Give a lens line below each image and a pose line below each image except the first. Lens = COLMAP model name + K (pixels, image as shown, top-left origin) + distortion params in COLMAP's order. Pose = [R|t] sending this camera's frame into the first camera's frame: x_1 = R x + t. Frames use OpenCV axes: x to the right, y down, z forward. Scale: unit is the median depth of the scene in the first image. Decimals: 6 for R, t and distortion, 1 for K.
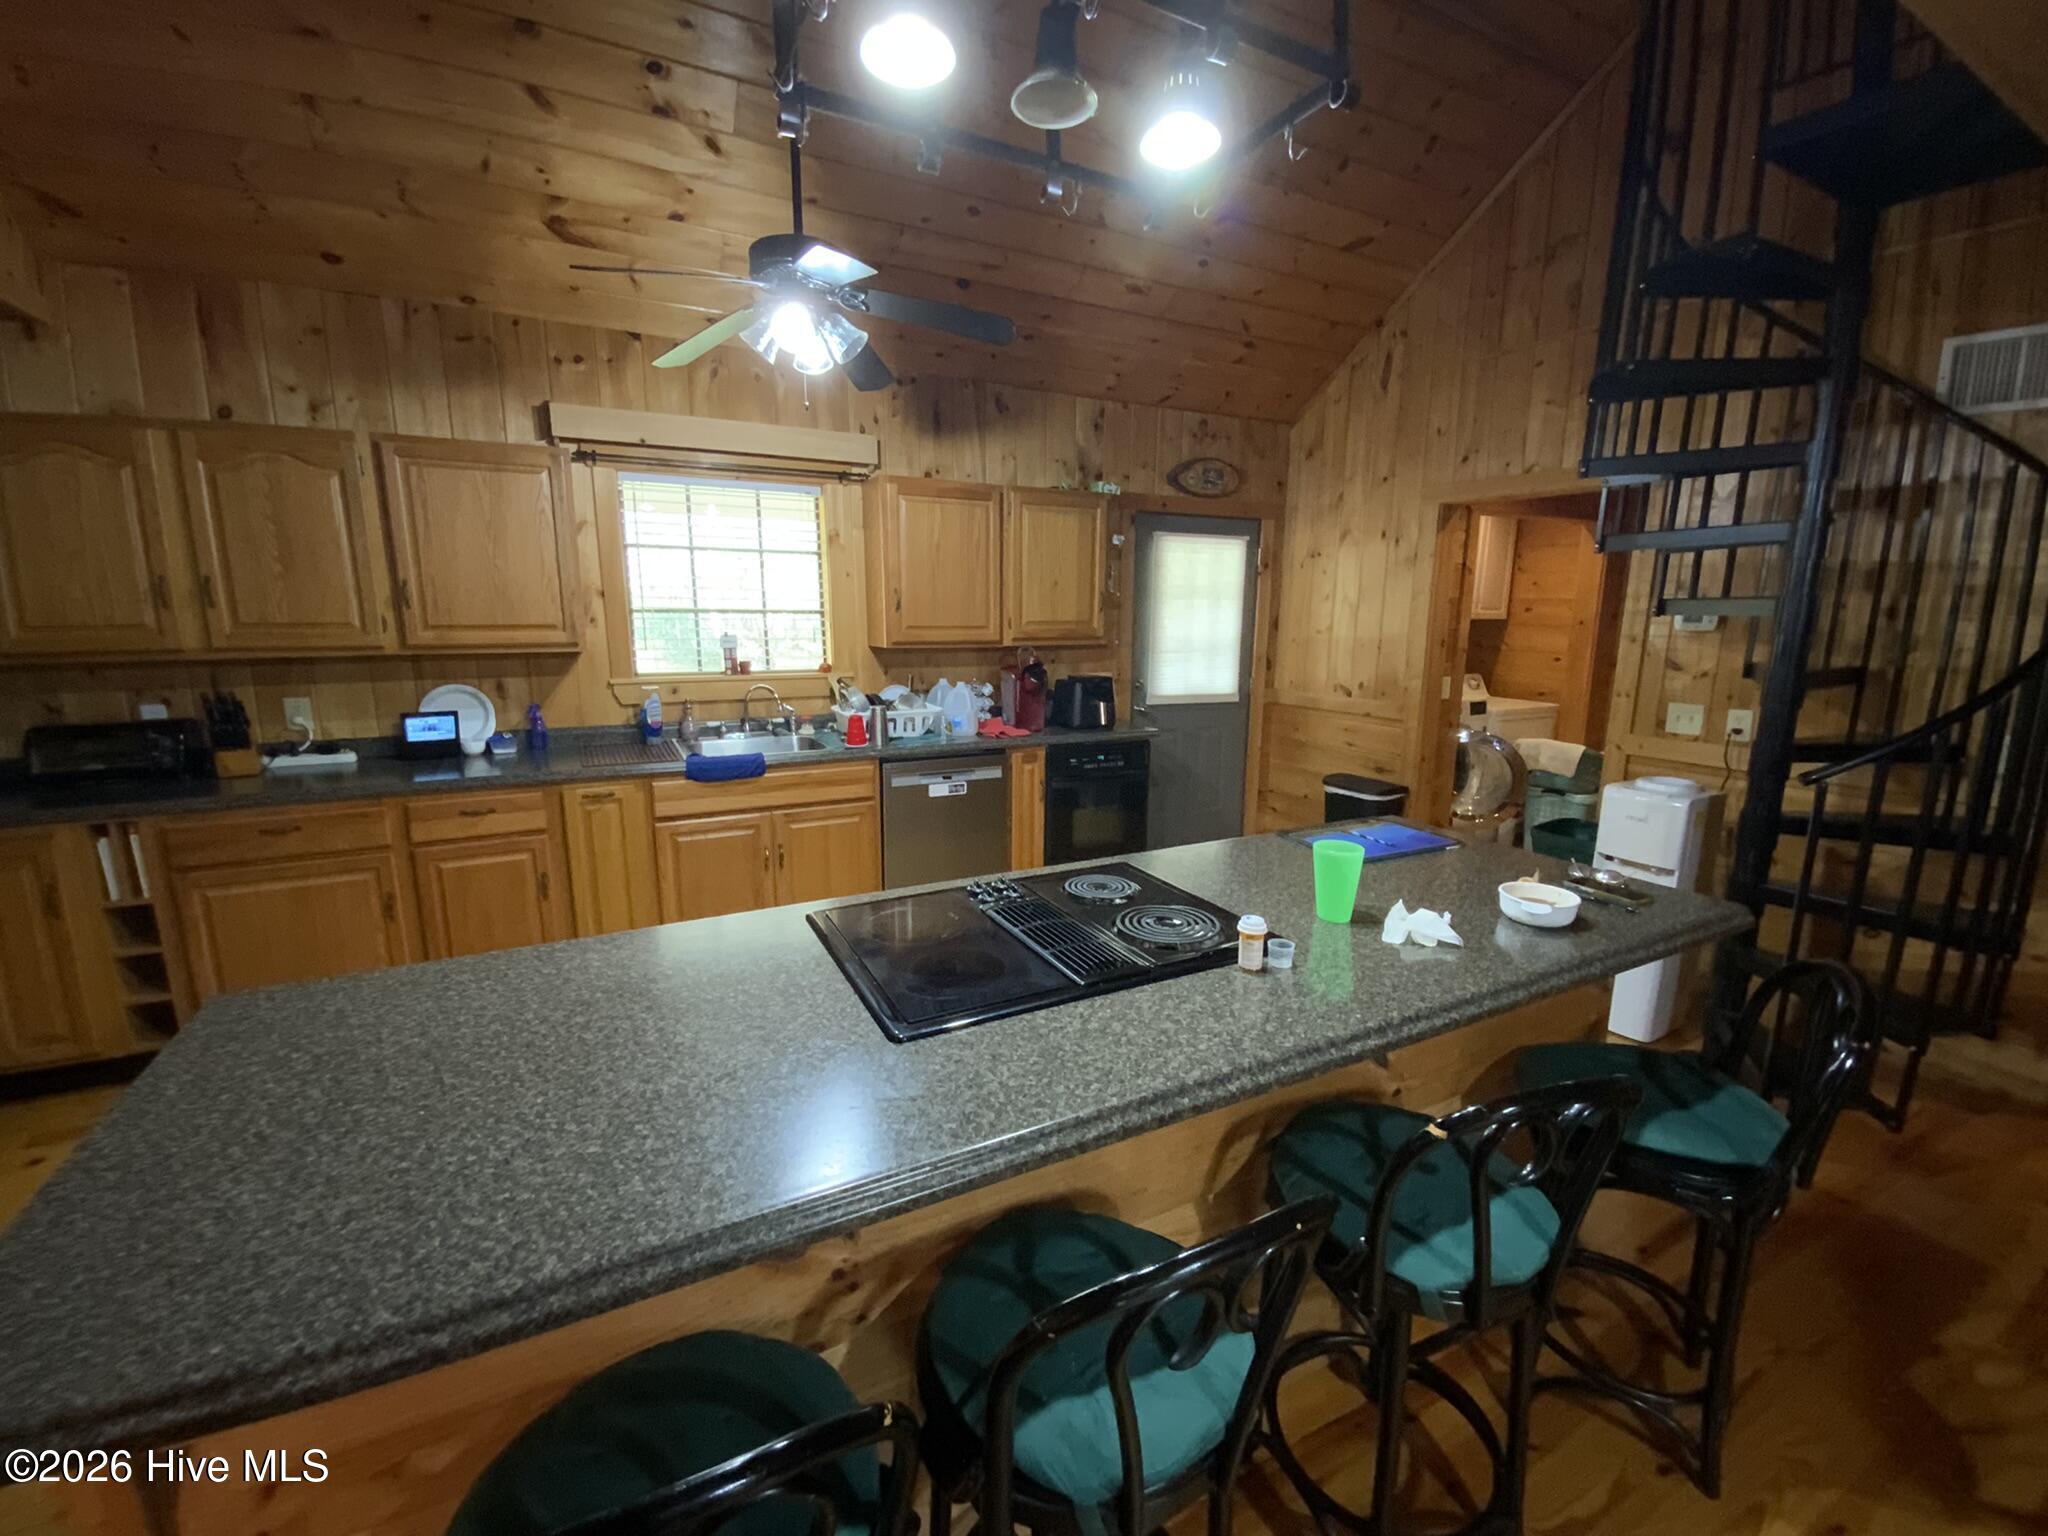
lens RADIAL K [[842.7, 0, 1036.4], [0, 842.7, 773.6], [0, 0, 1]] dist [-0.000775, -0.004649]
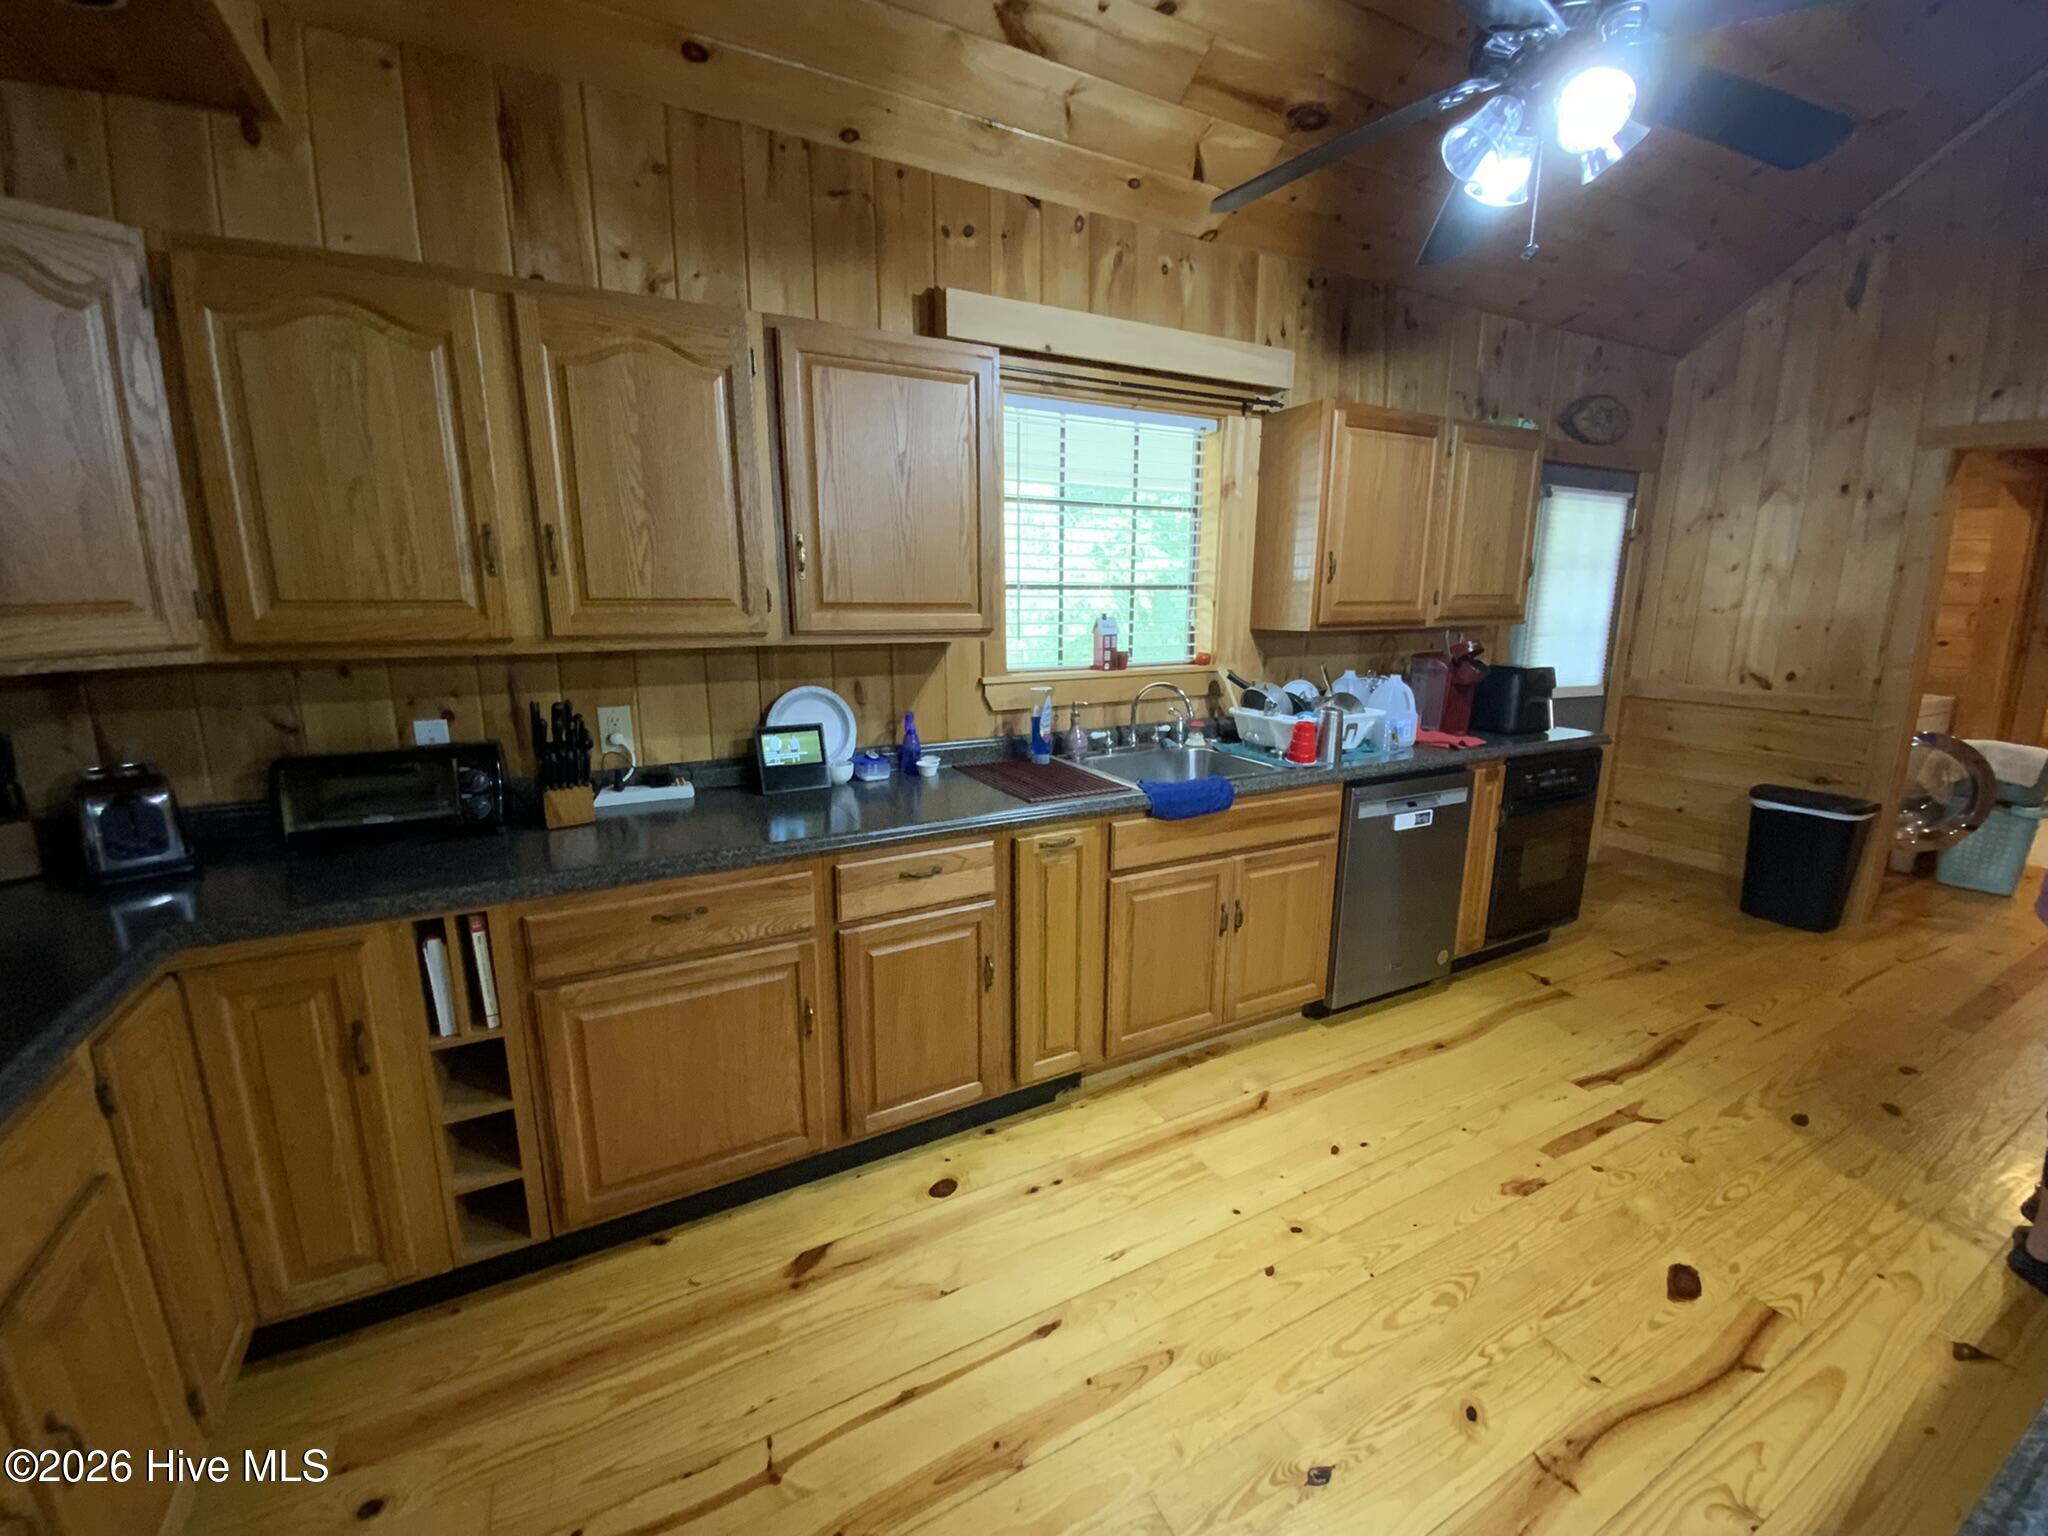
lens RADIAL K [[832.1, 0, 1011.5], [0, 832.1, 769.6], [0, 0, 1]] dist [0.020117, -0.020669]
pose [[0.999975, -0.006894, 0.001825, -0.509188], [0.006873, 0.999909, 0.011585, -0.040344], [-0.001905, -0.011573, 0.999931, 0.277651]]
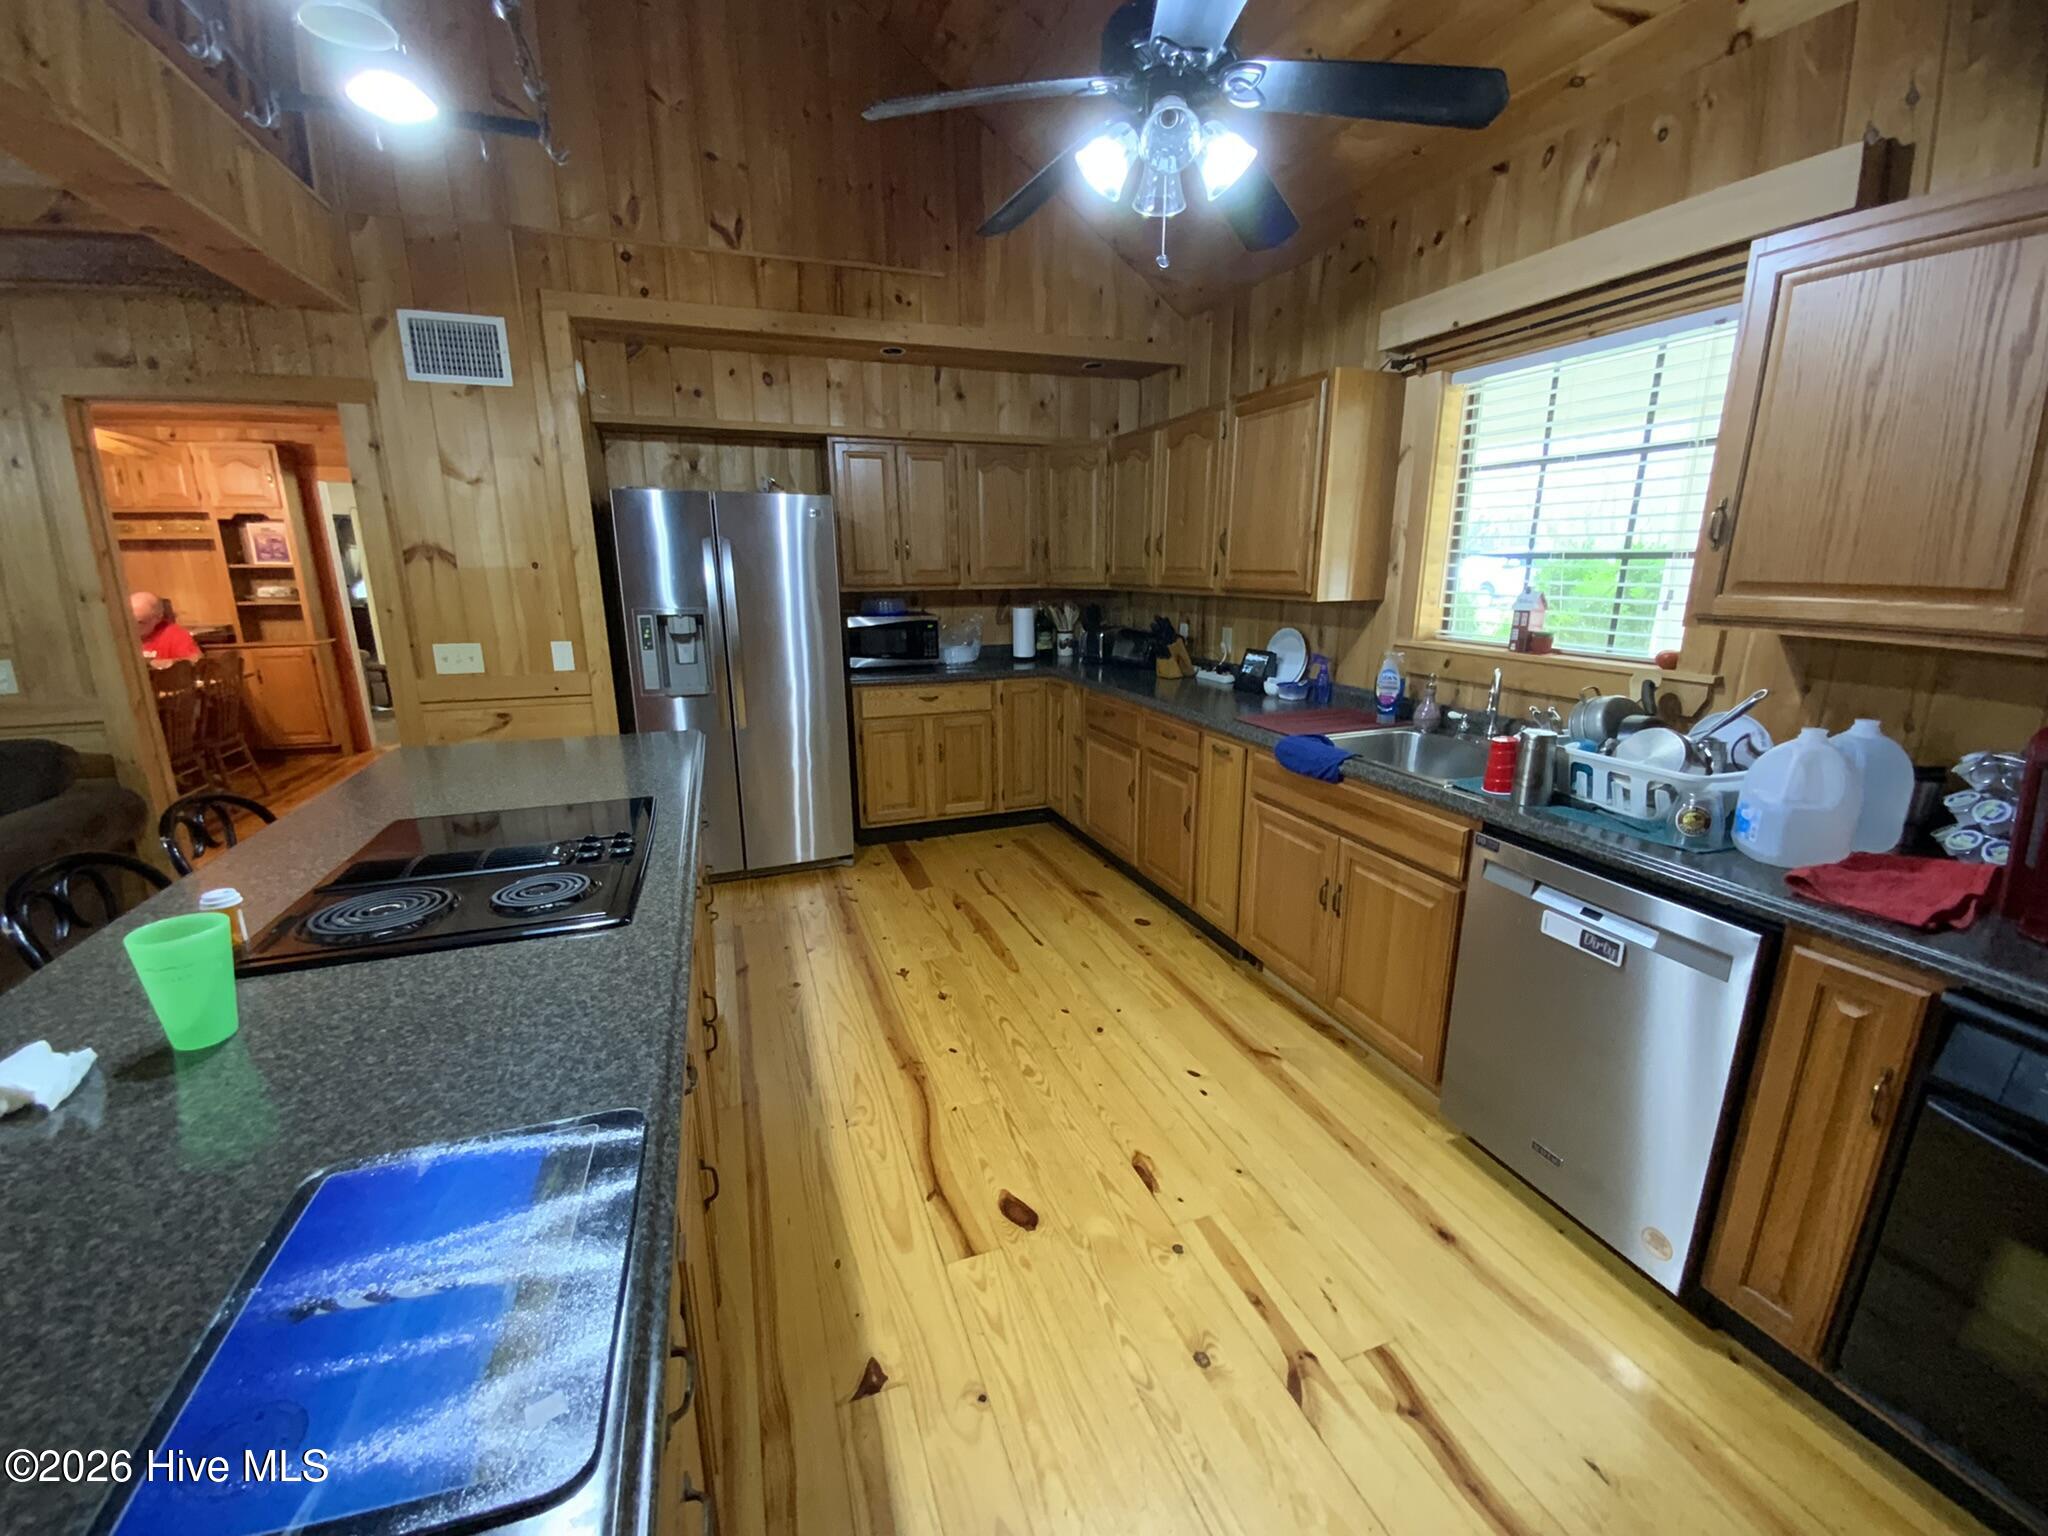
lens RADIAL K [[824.4, 0, 1022.5], [0, 824.4, 770.3], [0, 0, 1]] dist [0.023578, -0.020672]
pose [[-0.136336, 0.237158, -0.961857, 0.391119], [-0.191250, 0.946357, 0.260445, -0.140724], [0.972027, 0.219463, -0.083666, 0.785514]]
